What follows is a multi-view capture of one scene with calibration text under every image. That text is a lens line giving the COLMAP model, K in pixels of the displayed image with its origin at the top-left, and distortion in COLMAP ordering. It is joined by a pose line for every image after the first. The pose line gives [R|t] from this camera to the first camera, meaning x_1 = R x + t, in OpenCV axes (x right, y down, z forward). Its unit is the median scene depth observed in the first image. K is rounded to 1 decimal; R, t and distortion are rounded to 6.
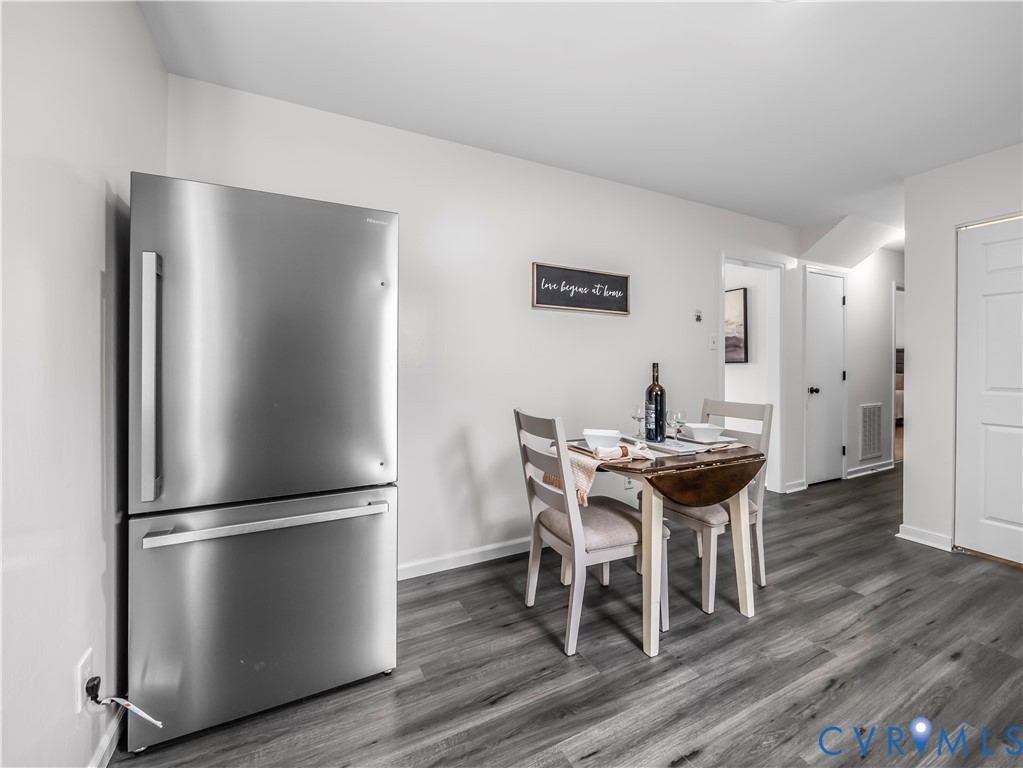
lens RADIAL K [[410.1, 0, 510.9], [0, 410.1, 369.2], [0, 0, 1]] dist [-0.001357, -0.000295]
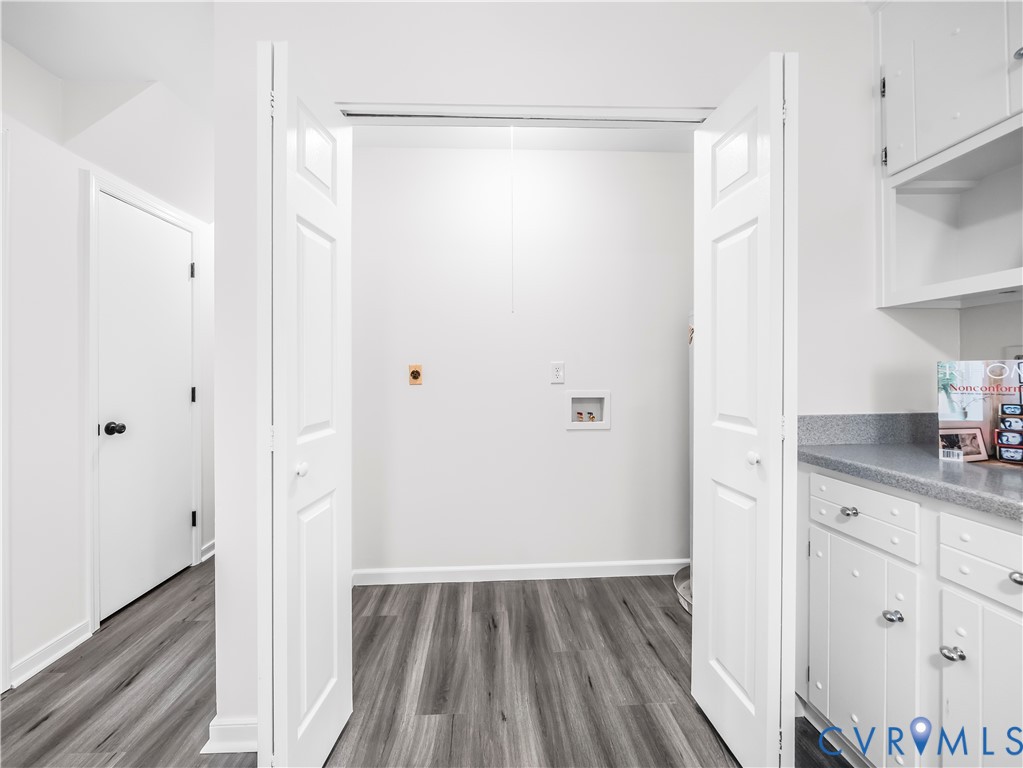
lens RADIAL K [[410.1, 0, 510.6], [0, 410.1, 373.2], [0, 0, 1]] dist [-0.001357, -0.000295]
pose [[0.388410, -0.003248, 0.921481, 0.460248], [0.010545, 0.999944, -0.000920, -0.010347], [-0.921426, 0.010075, 0.388422, 0.350180]]
